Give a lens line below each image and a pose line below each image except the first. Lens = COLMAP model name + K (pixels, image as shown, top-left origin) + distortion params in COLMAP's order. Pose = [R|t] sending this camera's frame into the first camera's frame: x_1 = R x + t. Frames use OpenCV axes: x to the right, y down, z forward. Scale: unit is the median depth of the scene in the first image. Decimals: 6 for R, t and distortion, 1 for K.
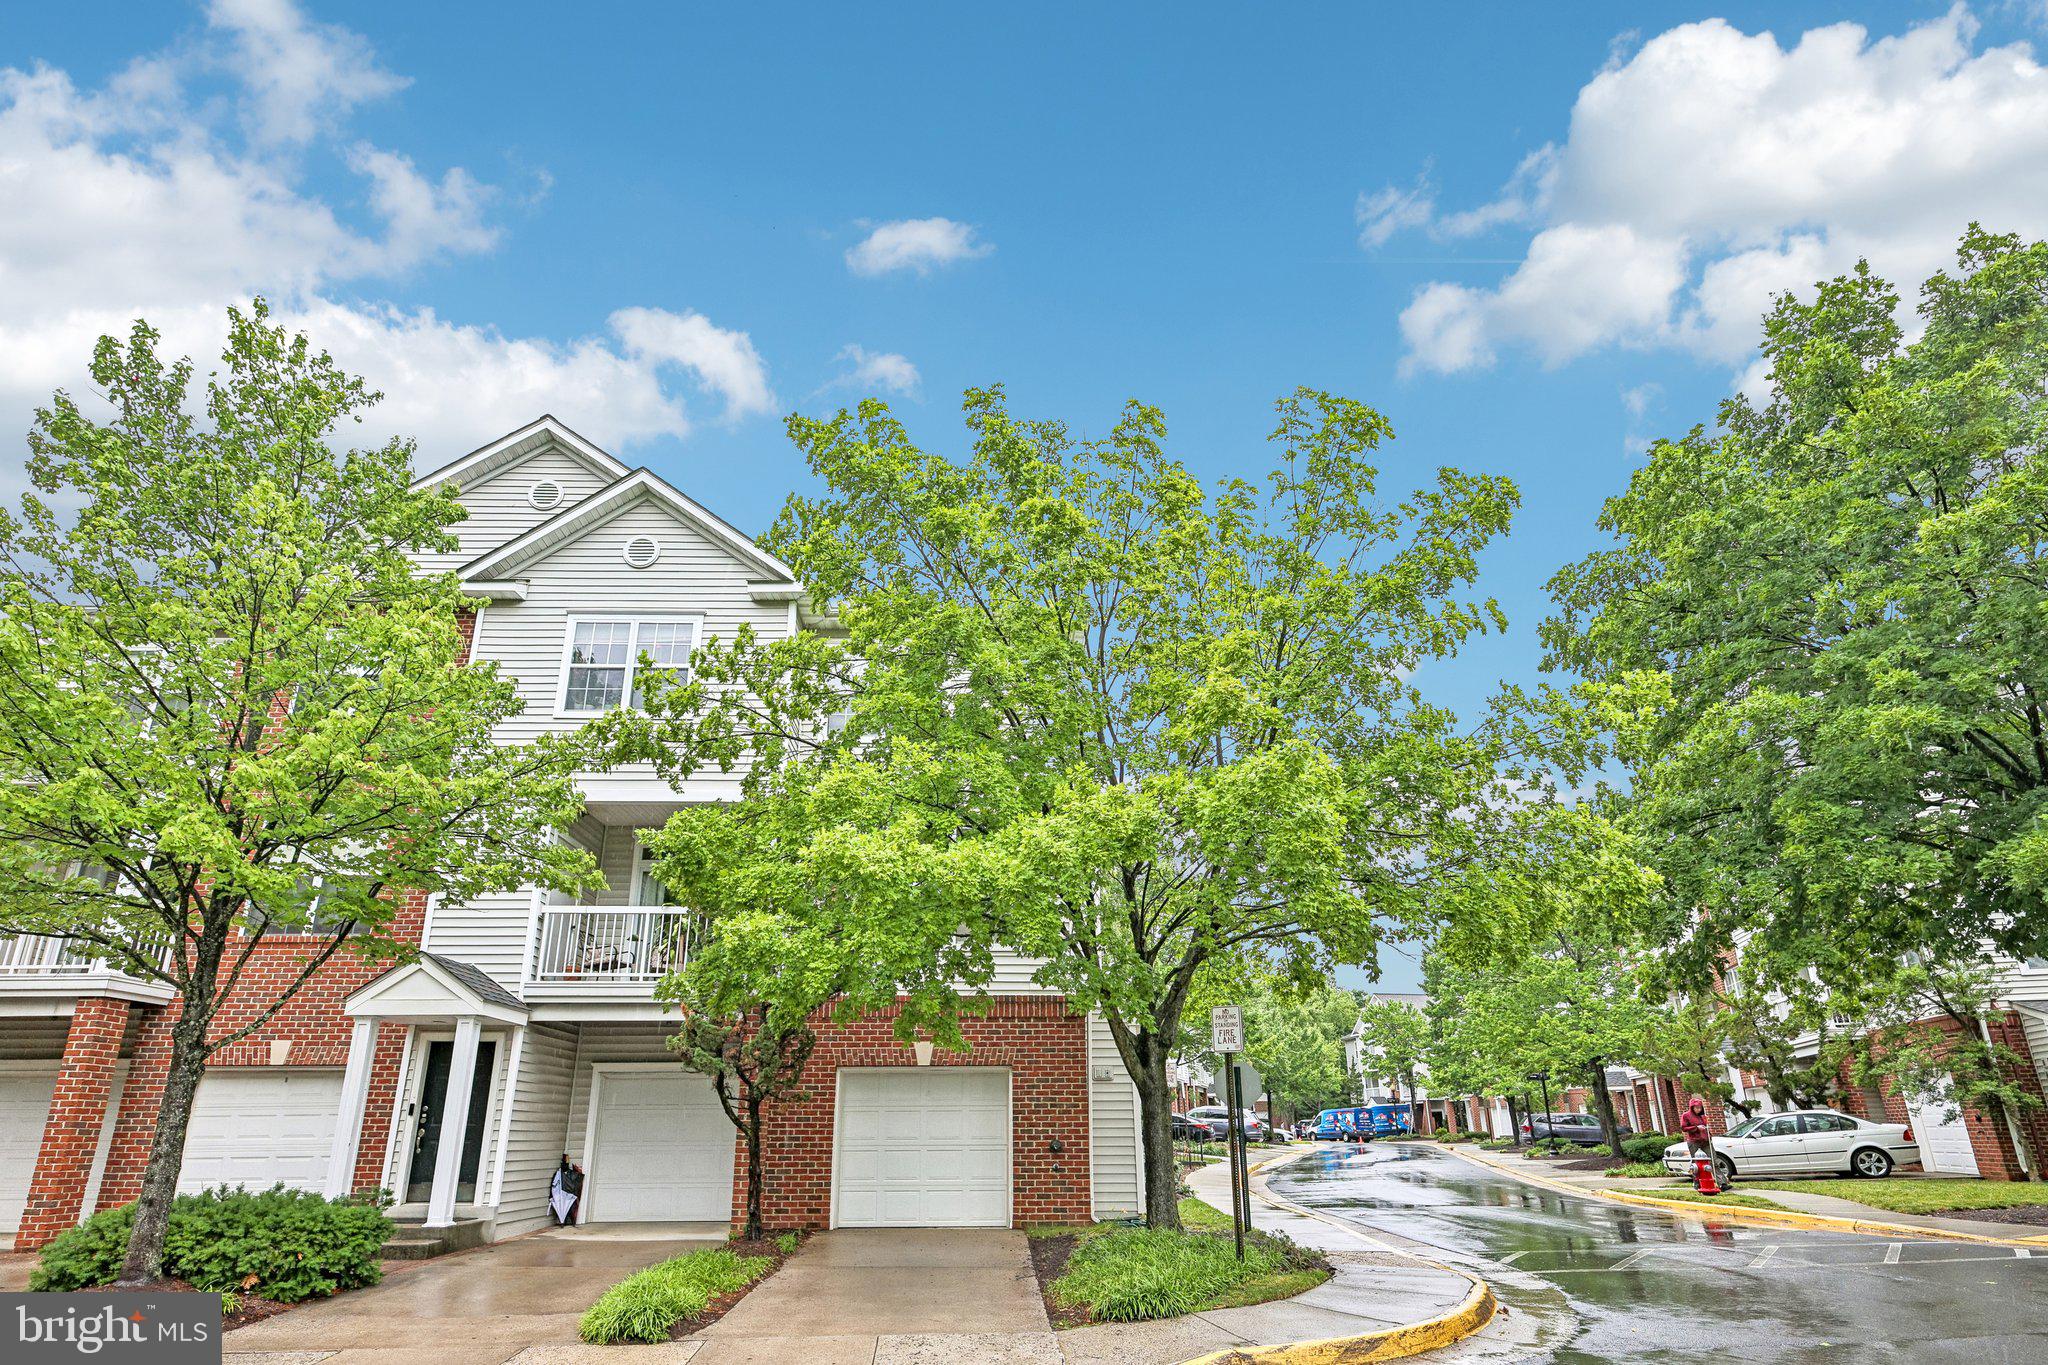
lens RADIAL K [[1552.6, 0, 1024.0], [0, 1552.6, 682.5], [0, 0, 1]] dist [0.022813, -0.000093]
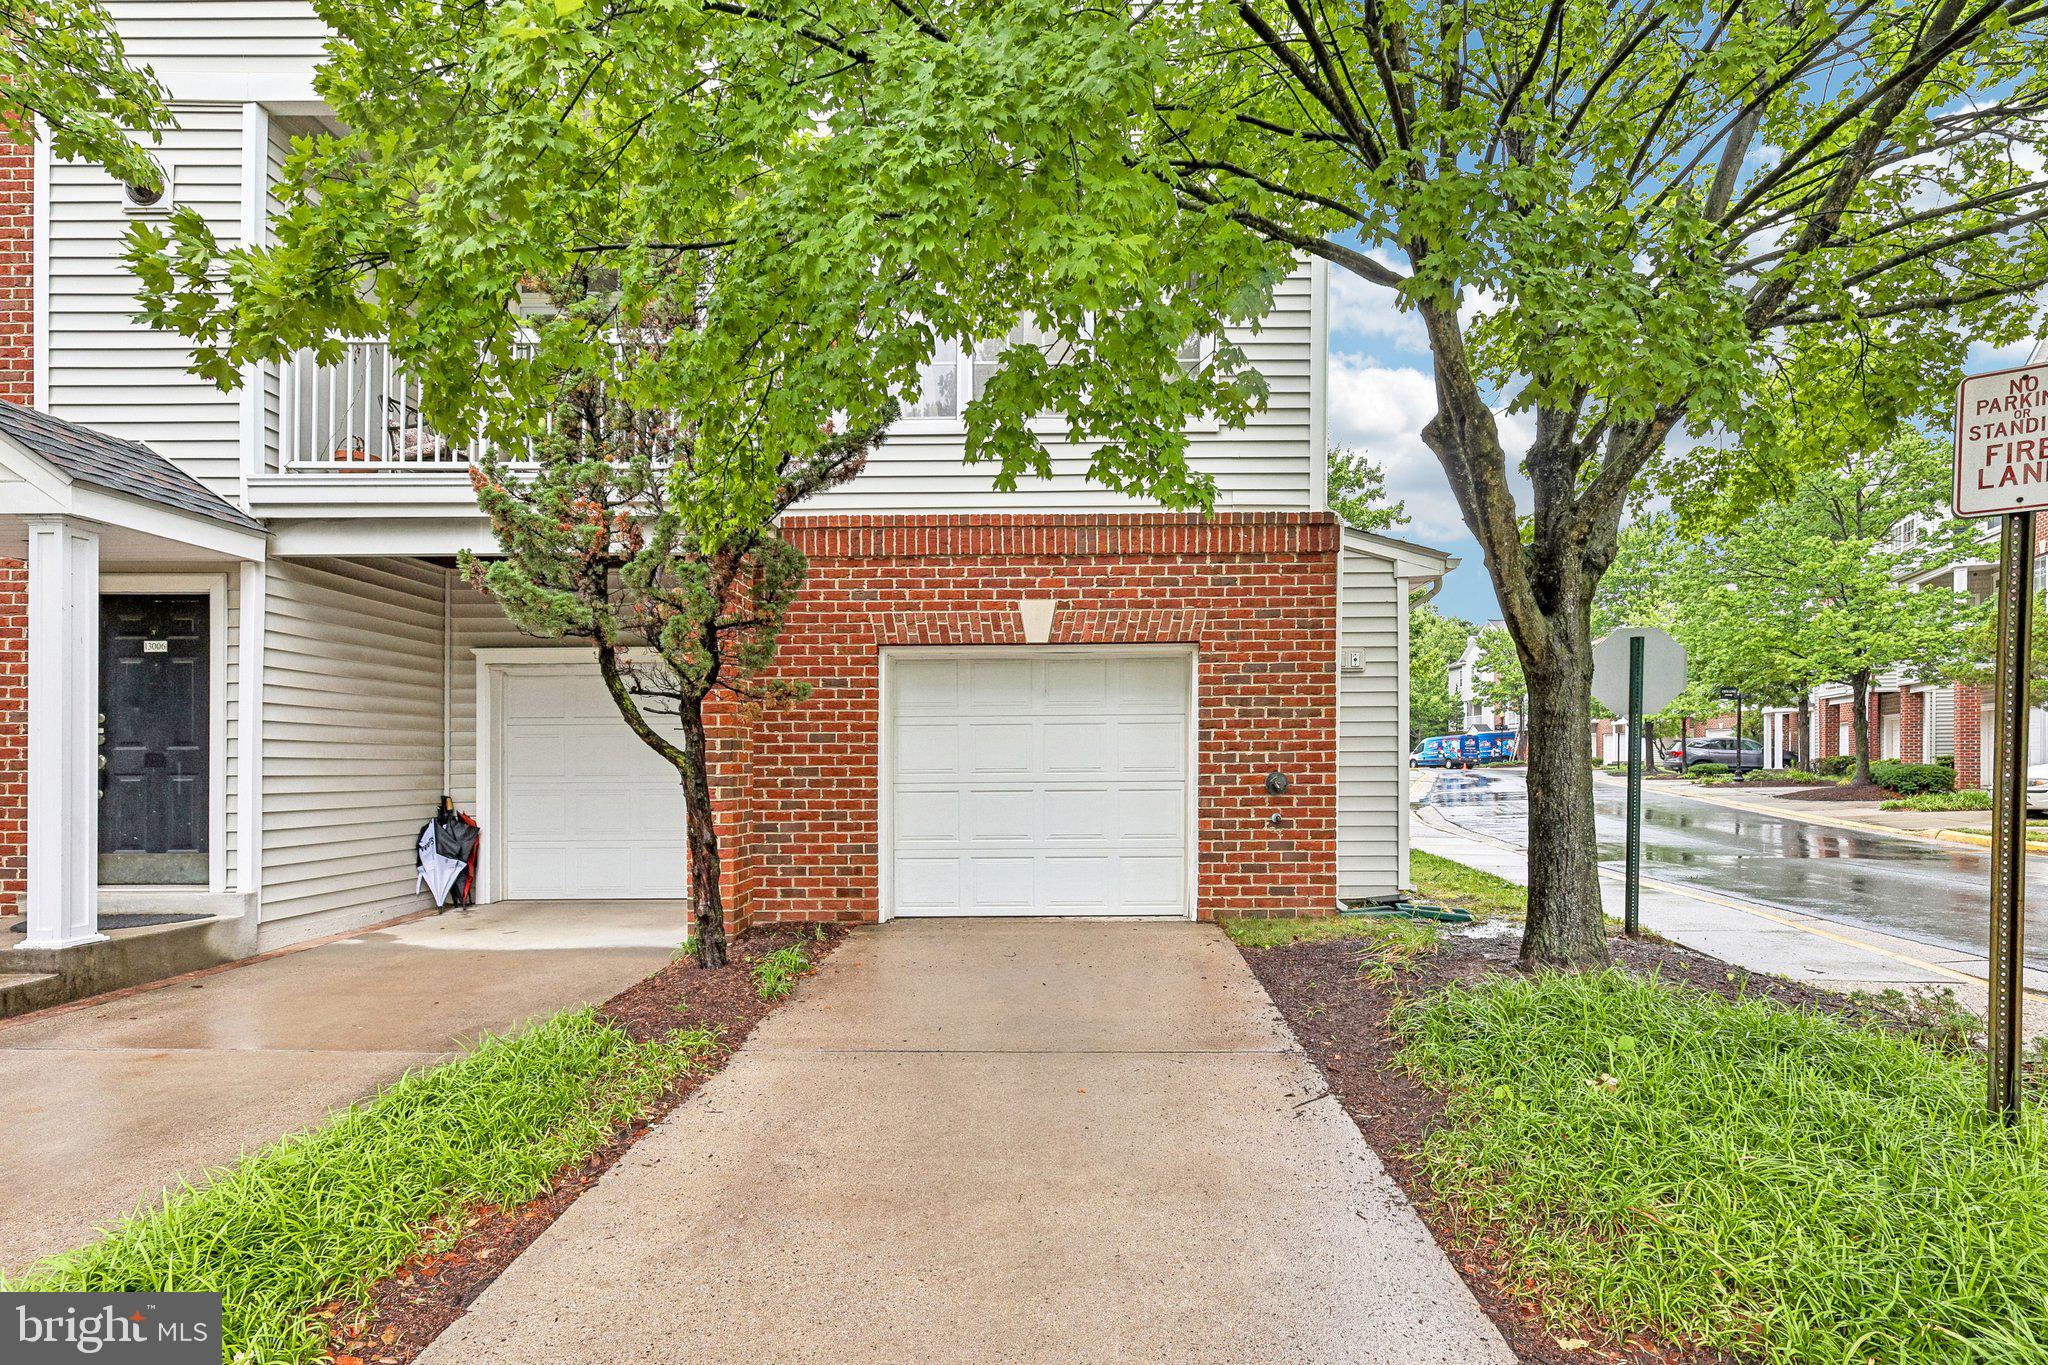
lens RADIAL K [[1552.6, 0, 1024.0], [0, 1552.6, 682.5], [0, 0, 1]] dist [0.022813, -0.000093]
pose [[0.998196, -0.006559, -0.059685, -0.036595], [0.020055, 0.973351, 0.228440, 0.134968], [0.056596, -0.229225, 0.971727, 0.465886]]
